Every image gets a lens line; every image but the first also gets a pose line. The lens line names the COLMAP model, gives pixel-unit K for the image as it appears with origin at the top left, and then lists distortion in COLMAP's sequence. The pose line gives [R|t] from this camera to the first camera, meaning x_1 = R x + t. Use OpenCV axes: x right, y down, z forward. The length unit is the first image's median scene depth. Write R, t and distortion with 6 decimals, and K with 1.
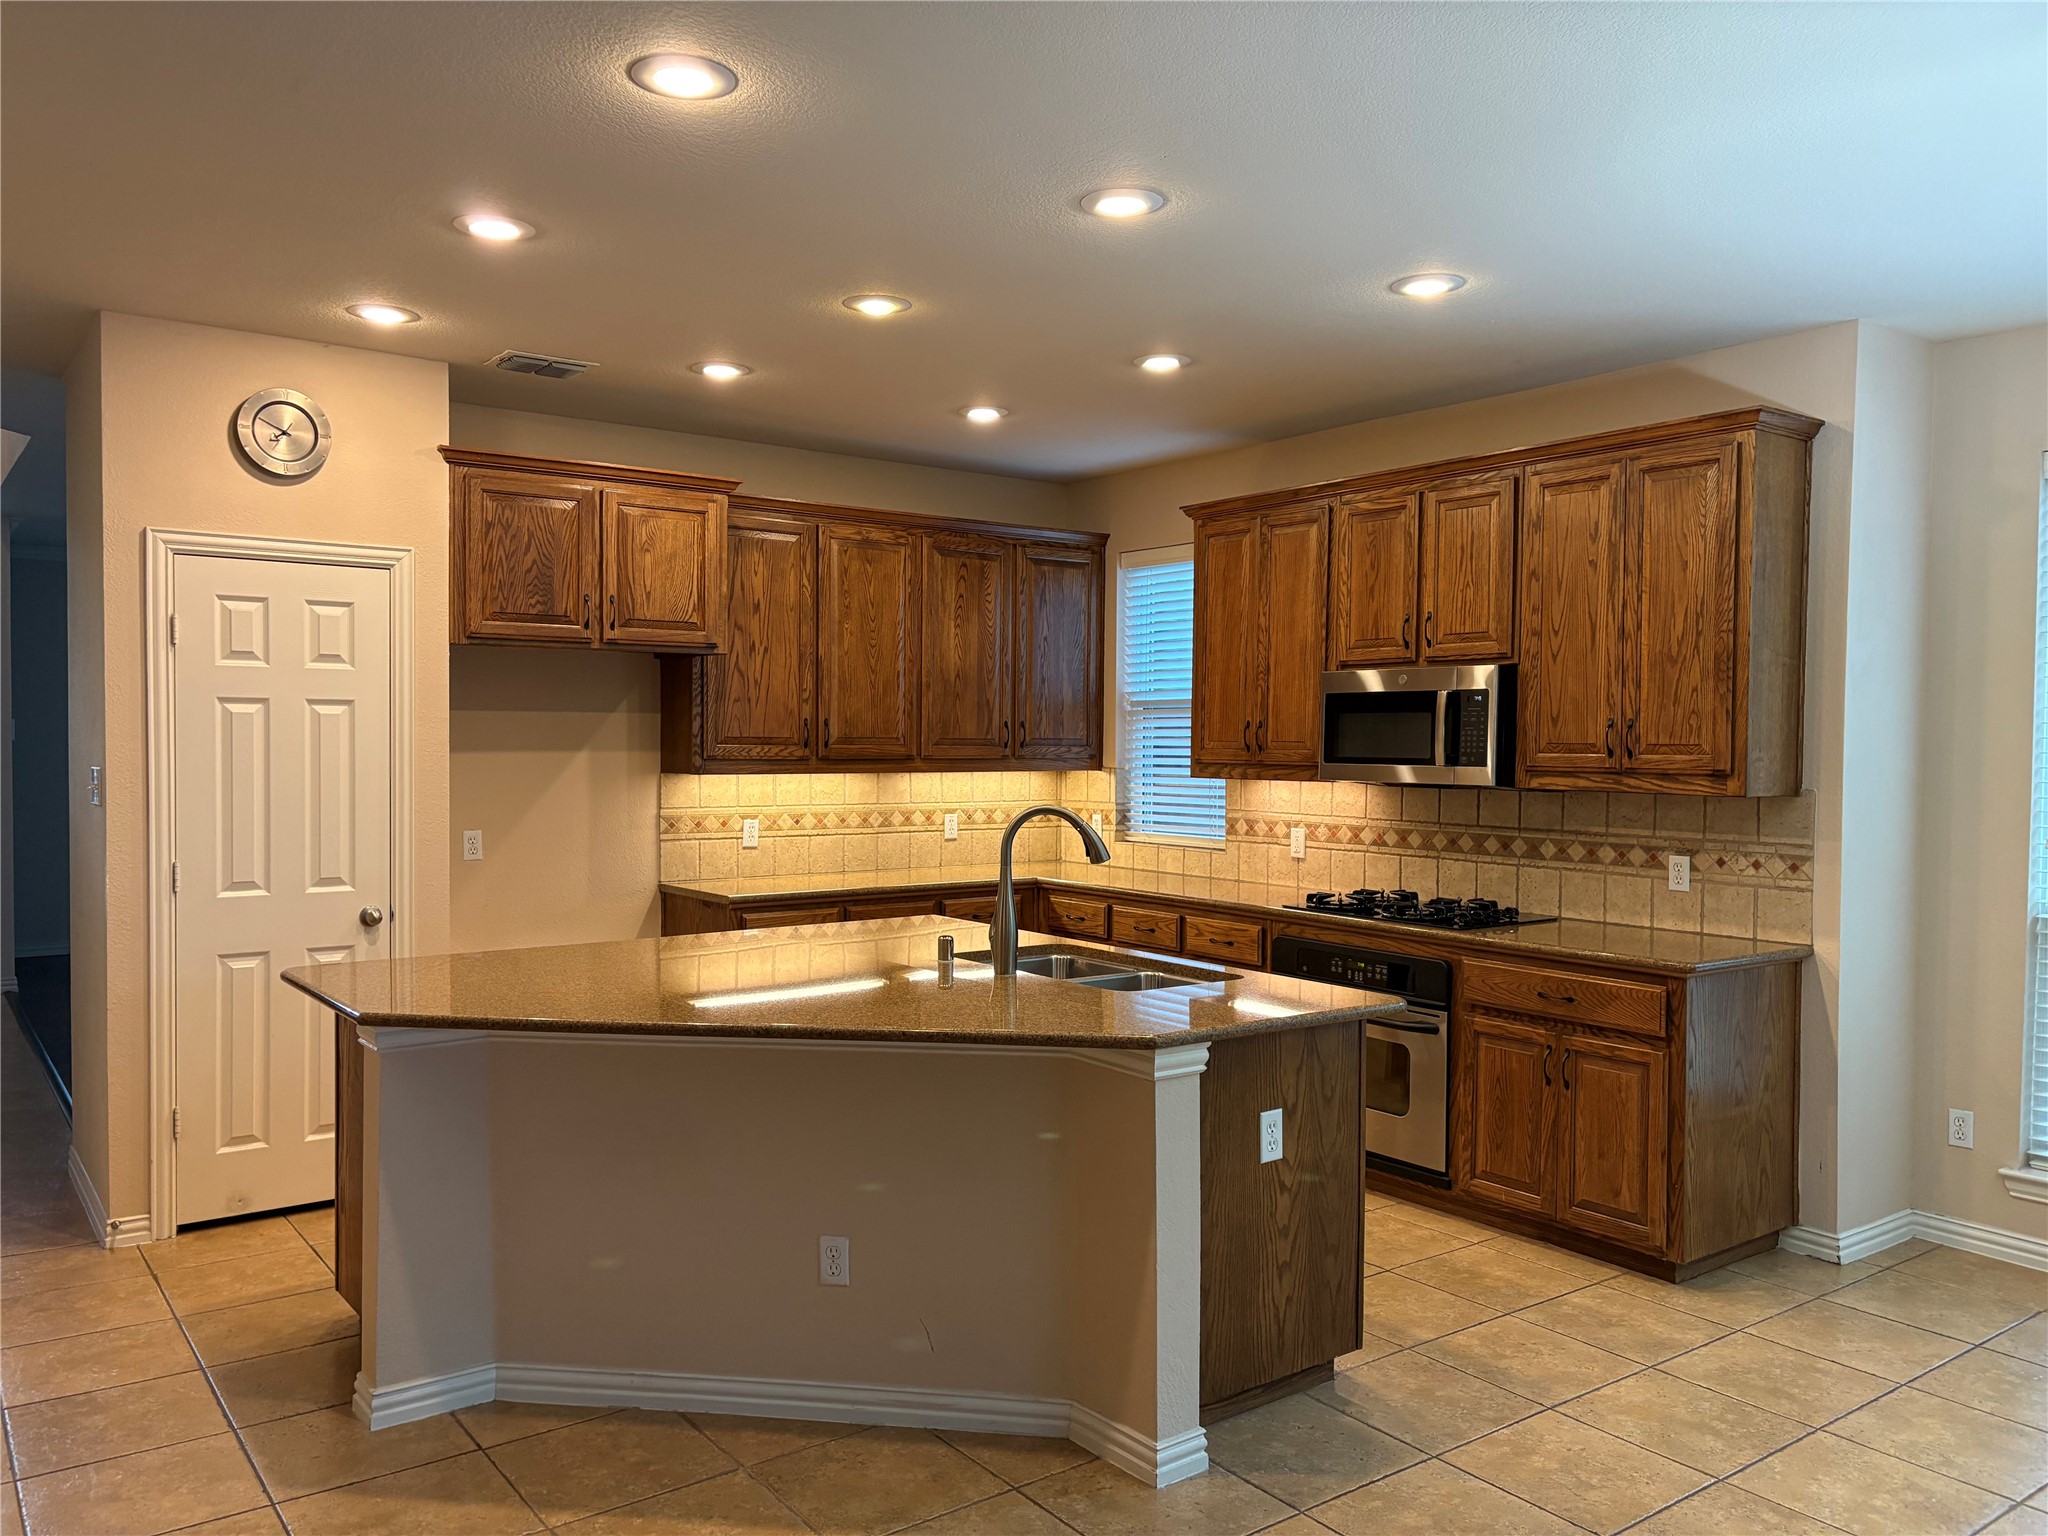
lens RADIAL K [[1531.7, 0, 1027.7], [0, 1531.7, 775.0], [0, 0, 1]] dist [0.037937, -0.004096]
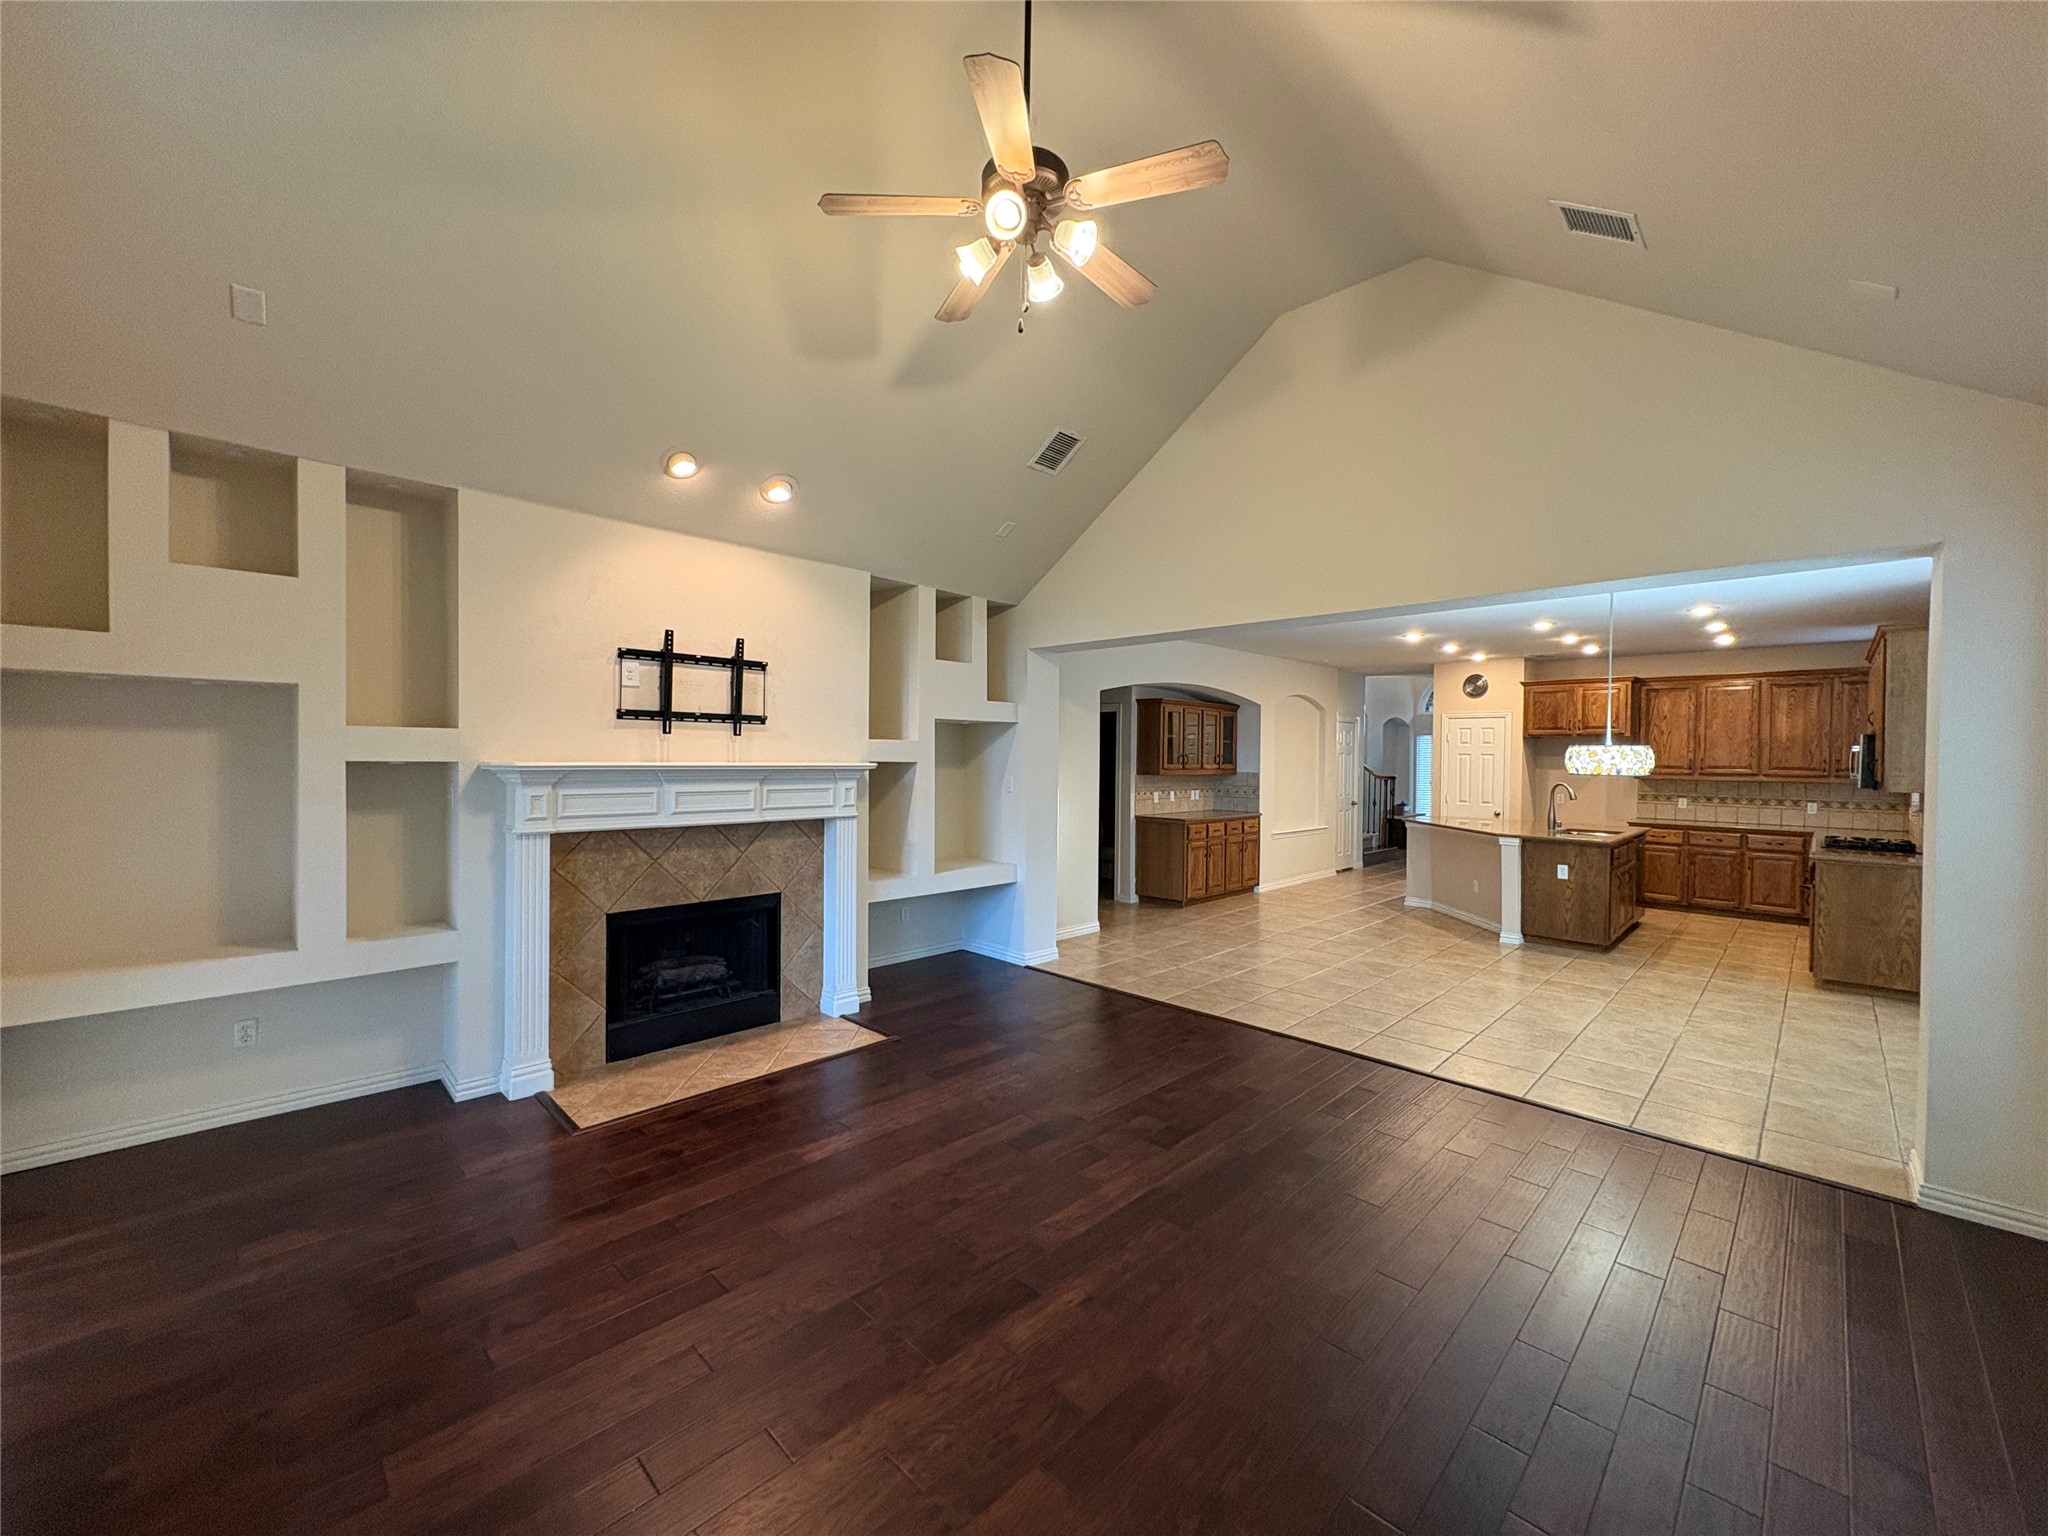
lens RADIAL K [[813.9, 0, 1034.7], [0, 813.9, 766.9], [0, 0, 1]] dist [0.006688, 0.000120]
pose [[0.155761, 0.006057, -0.987776, 1.076659], [-0.036921, 0.999318, 0.000306, 0.017934], [0.987104, 0.036422, 0.155879, -0.314714]]
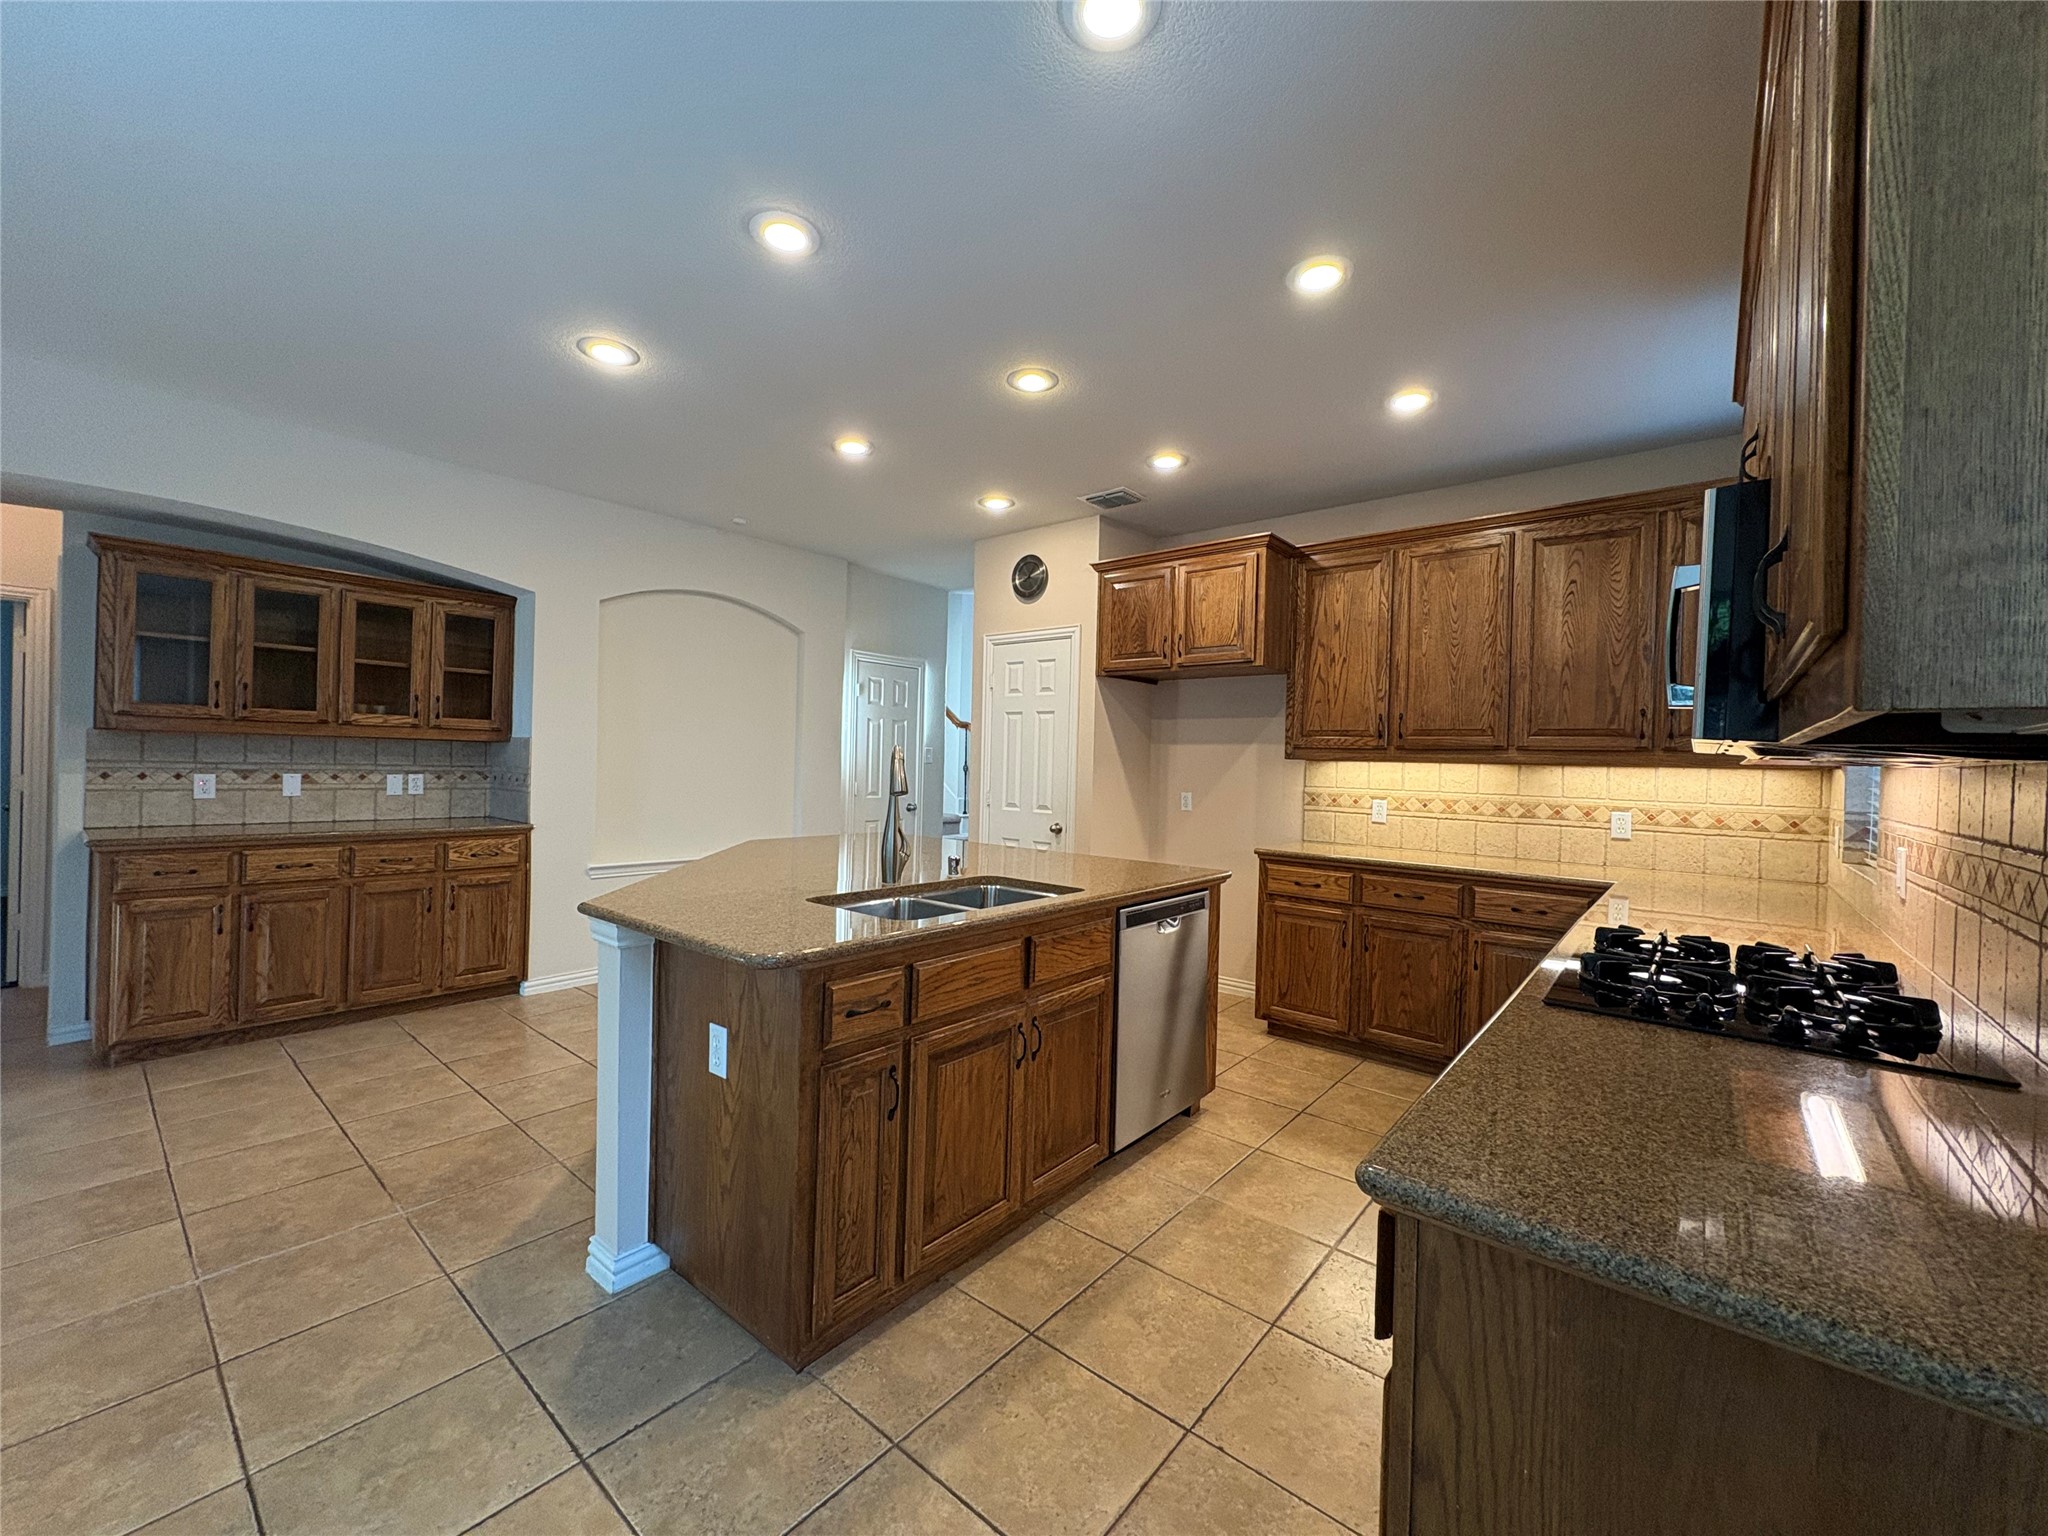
lens RADIAL K [[813.9, 0, 1025.7], [0, 813.9, 766.8], [0, 0, 1]] dist [0.006688, 0.000120]
pose [[0.227075, 0.002981, -0.973873, 0.418979], [-0.050474, 0.998687, -0.008712, 0.023741], [0.972568, 0.051134, 0.226928, 0.611008]]
